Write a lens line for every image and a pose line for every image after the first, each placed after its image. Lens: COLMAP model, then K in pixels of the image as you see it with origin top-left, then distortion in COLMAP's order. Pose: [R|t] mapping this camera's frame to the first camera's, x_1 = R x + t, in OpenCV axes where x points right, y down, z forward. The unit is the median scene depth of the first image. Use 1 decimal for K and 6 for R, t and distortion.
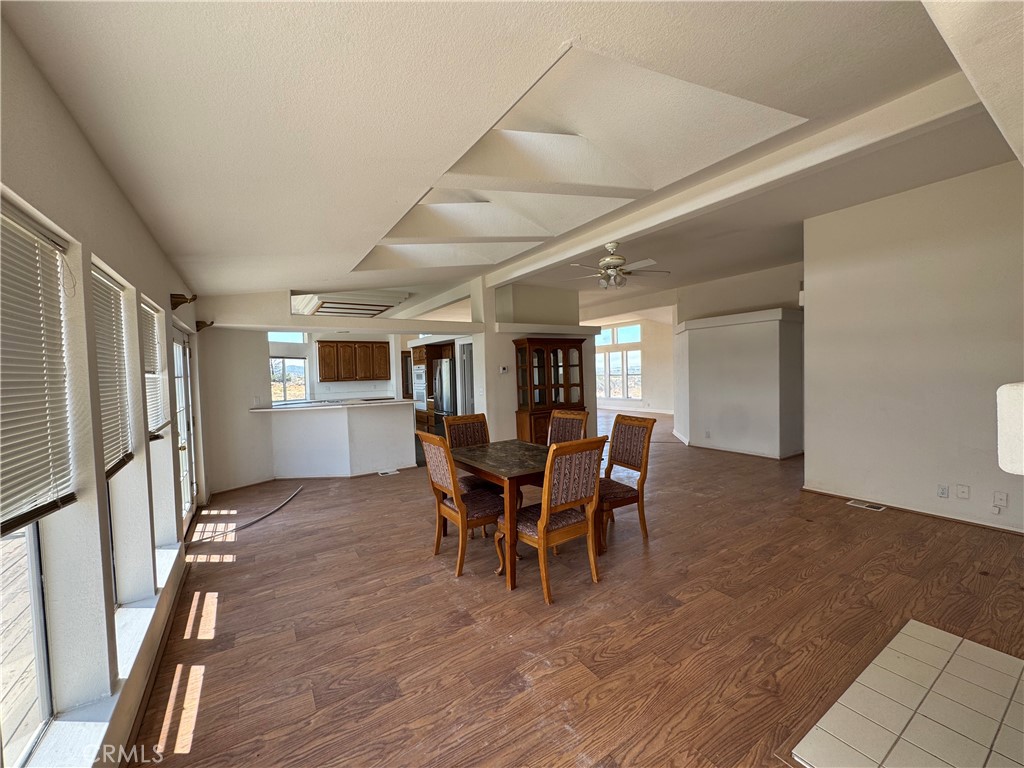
lens RADIAL K [[408.2, 0, 507.6], [0, 408.2, 385.1], [0, 0, 1]] dist [-0.001017, -0.000170]
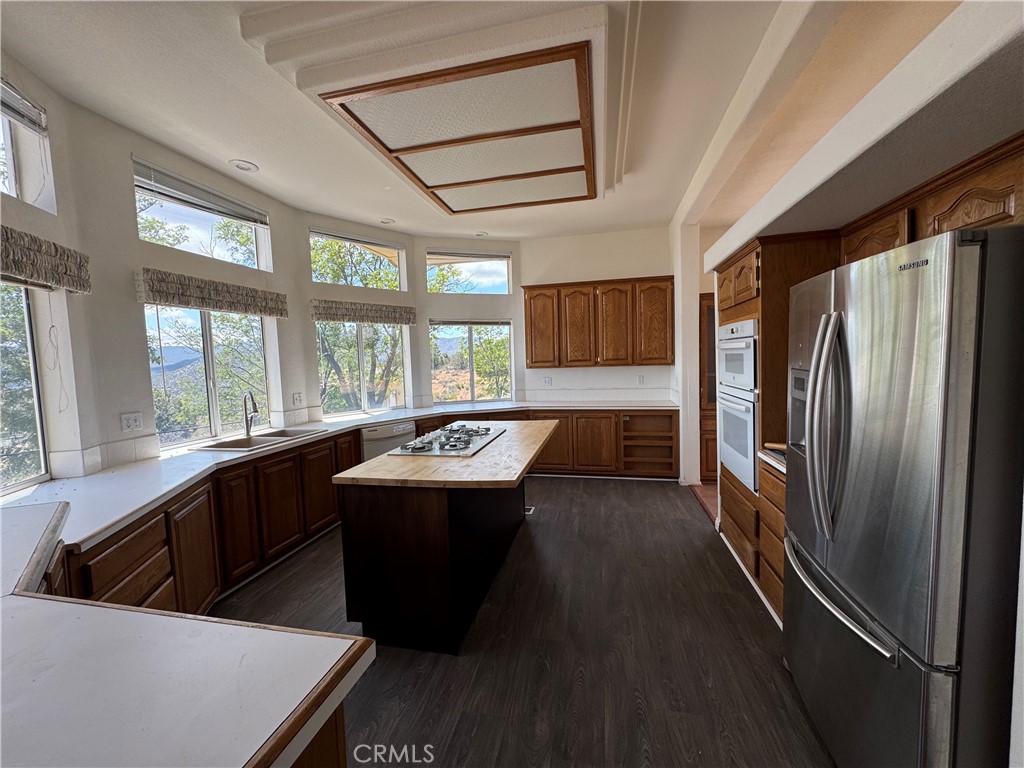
lens RADIAL K [[408.2, 0, 510.9], [0, 408.2, 384.1], [0, 0, 1]] dist [-0.001017, -0.000170]
pose [[0.702097, 0.053049, -0.710103, -0.109692], [-0.011538, 0.997938, 0.063144, -0.019433], [0.711988, -0.036140, 0.701261, 0.620862]]
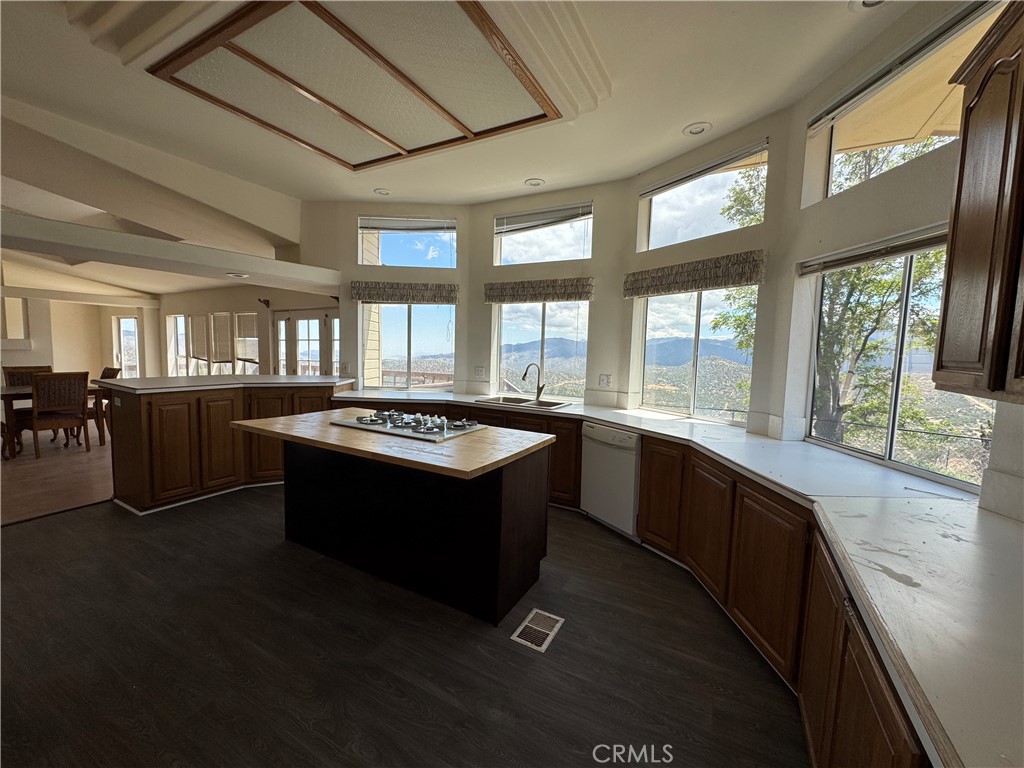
lens RADIAL K [[408.2, 0, 509.2], [0, 408.2, 380.8], [0, 0, 1]] dist [-0.001017, -0.000170]
pose [[-0.877170, 0.048847, -0.477690, -0.360017], [-0.014013, 0.991784, 0.127150, -0.029787], [0.479976, 0.118226, -0.869279, 1.301735]]
